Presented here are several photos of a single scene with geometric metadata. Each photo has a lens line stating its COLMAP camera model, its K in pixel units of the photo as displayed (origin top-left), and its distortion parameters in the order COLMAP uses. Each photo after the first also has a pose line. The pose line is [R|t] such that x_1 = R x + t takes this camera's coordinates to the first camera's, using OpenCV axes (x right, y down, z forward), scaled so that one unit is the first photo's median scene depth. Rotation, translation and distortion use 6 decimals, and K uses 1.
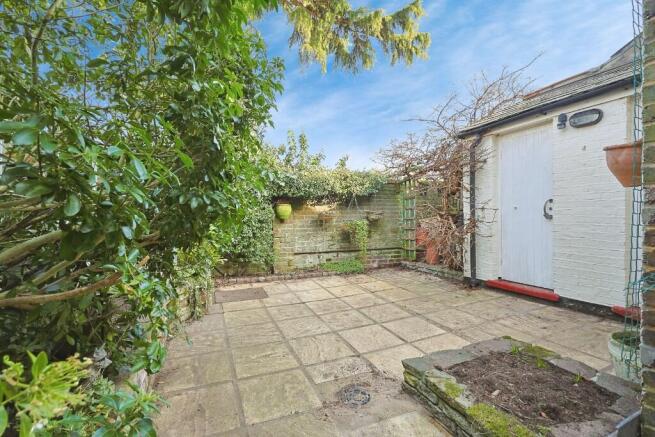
lens RADIAL K [[280.6, 0, 328.2], [0, 280.6, 216.6], [0, 0, 1]] dist [0.008811, -0.001680]
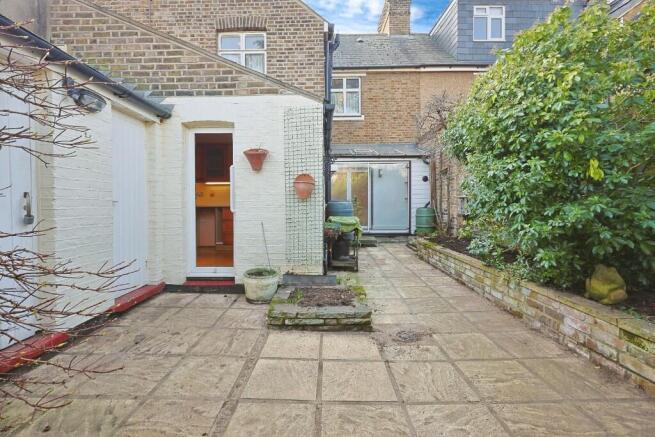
lens RADIAL K [[280.6, 0, 328.7], [0, 280.6, 215.5], [0, 0, 1]] dist [0.008811, -0.001680]
pose [[-0.912023, 0.004144, 0.410119, -0.101535], [0.022289, 0.998972, 0.039474, -0.029215], [-0.409534, 0.045142, -0.911177, 1.933074]]
